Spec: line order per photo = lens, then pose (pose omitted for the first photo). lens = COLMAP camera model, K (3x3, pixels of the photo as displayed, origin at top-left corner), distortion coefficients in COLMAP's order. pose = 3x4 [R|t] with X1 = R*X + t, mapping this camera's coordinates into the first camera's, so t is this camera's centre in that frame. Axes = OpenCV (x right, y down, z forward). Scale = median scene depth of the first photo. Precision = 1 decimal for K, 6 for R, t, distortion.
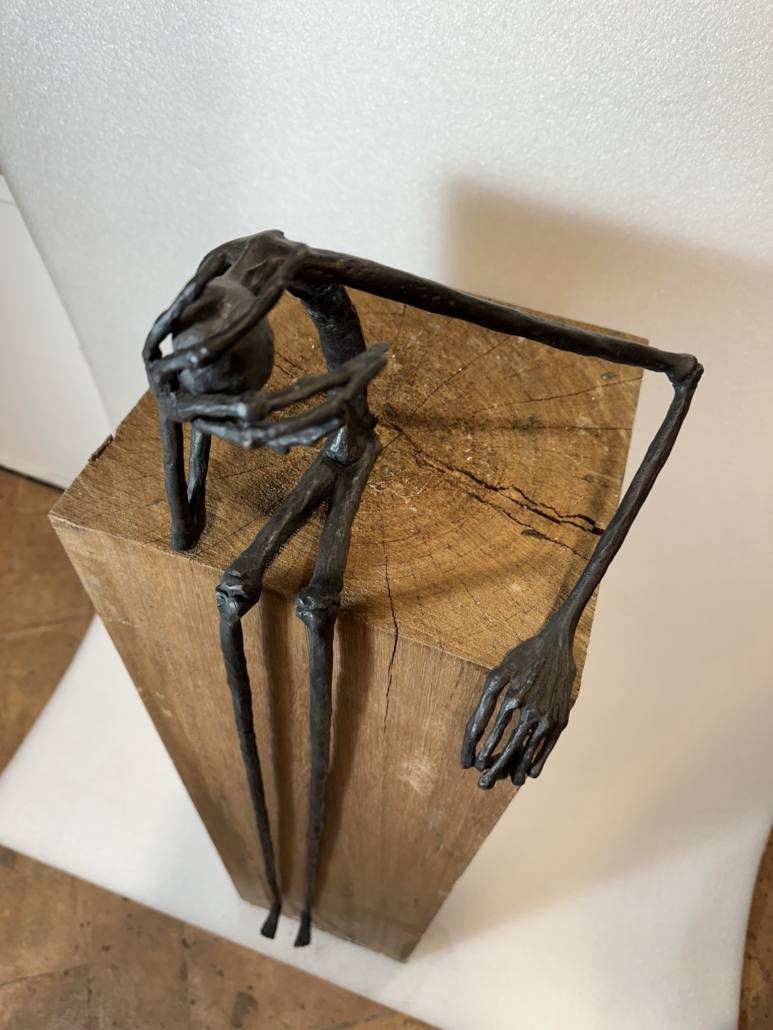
lens RADIAL K [[758.0, 0, 377.5], [0, 758.0, 516.4], [0, 0, 1]] dist [0.006576, -0.004351]
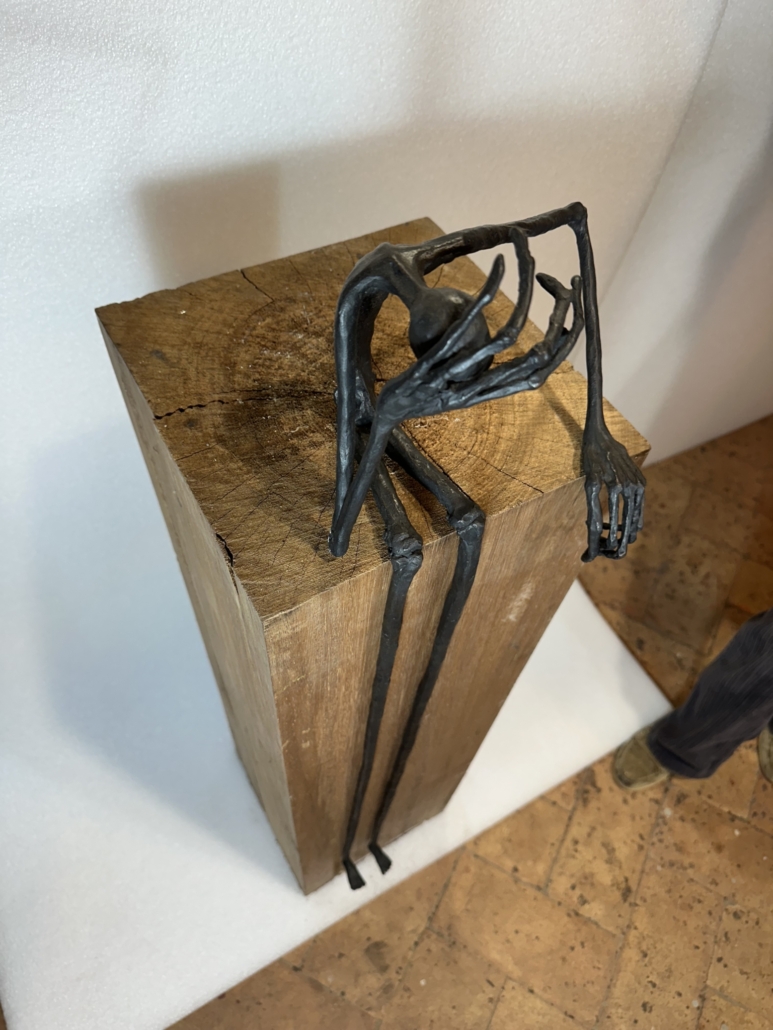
lens RADIAL K [[784.3, 0, 393.5], [0, 784.3, 515.8], [0, 0, 1]] dist [0.004783, 0.001140]
pose [[0.654573, -0.631143, 0.416165, -0.544282], [0.580322, 0.772287, 0.258457, -0.233690], [-0.484522, 0.072331, 0.871784, -0.032830]]
